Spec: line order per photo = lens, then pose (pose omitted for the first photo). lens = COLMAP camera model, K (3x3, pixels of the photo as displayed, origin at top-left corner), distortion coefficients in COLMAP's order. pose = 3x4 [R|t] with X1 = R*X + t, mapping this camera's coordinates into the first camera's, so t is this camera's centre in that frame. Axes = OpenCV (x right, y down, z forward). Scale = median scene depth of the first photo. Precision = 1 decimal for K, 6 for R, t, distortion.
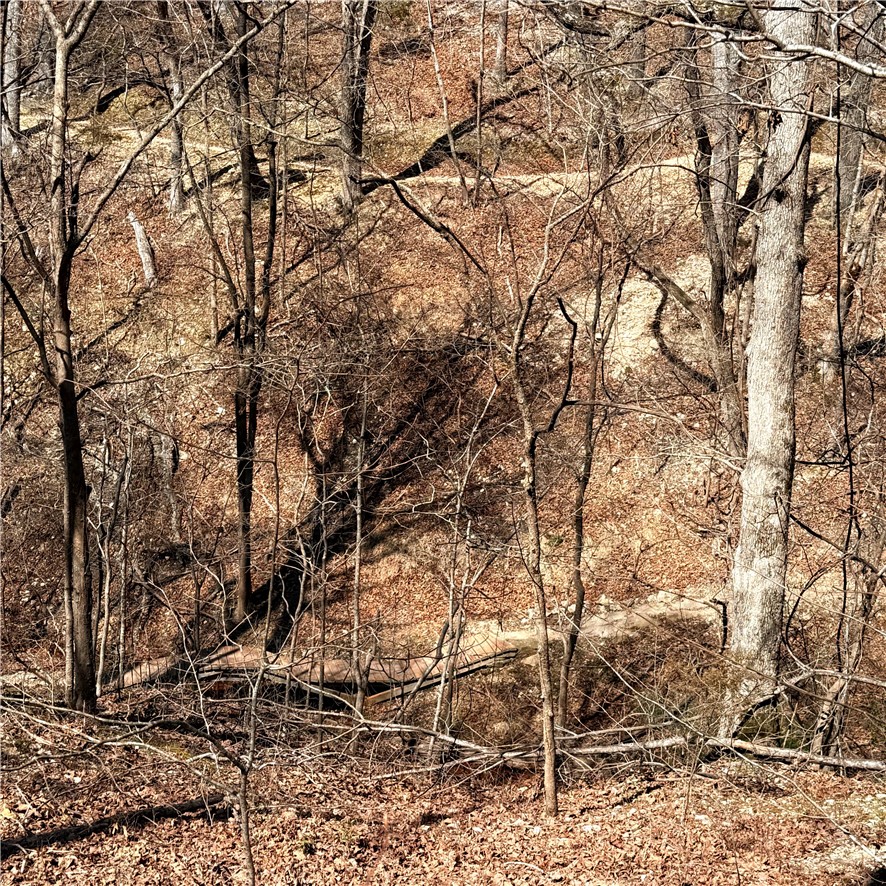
lens RADIAL K [[1543.8, 0, 443.0], [0, 1543.8, 445.1], [0, 0, 1]] dist [0.125630, 0.000000]
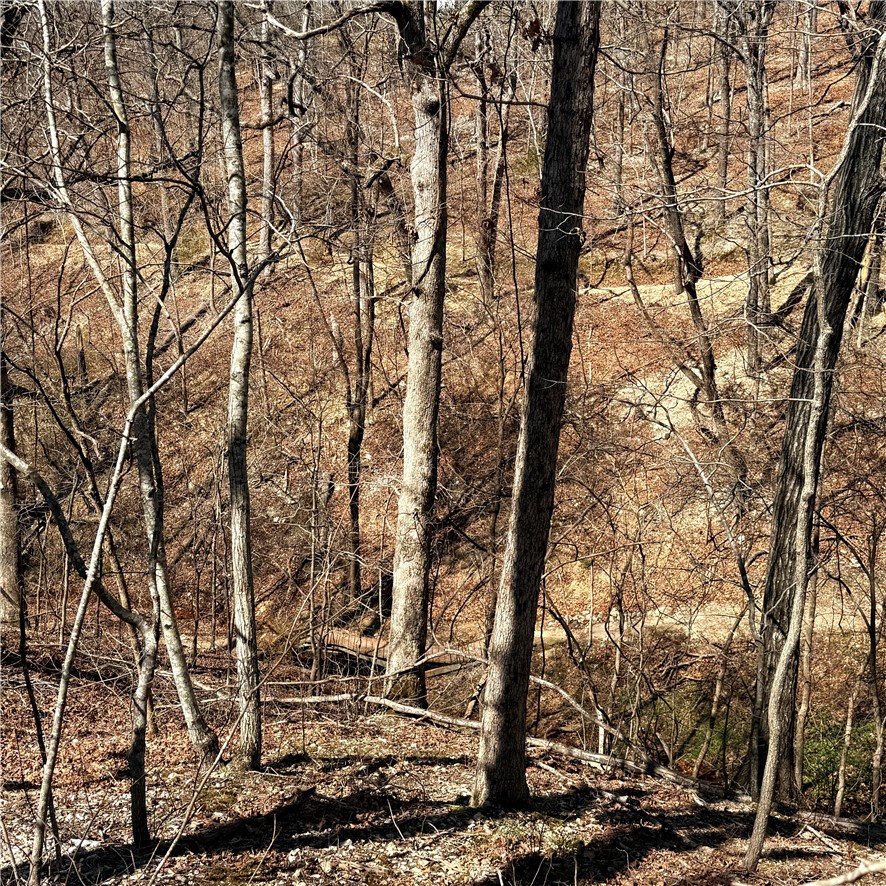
lens RADIAL K [[1163.9, 0, 443.2], [0, 1163.9, 440.1], [0, 0, 1]] dist [0.146688, 0.000000]
pose [[0.973426, 0.031305, -0.226852, 0.169717], [-0.041722, 0.998276, -0.041271, 0.003030], [0.225169, 0.049639, 0.973054, 0.010295]]
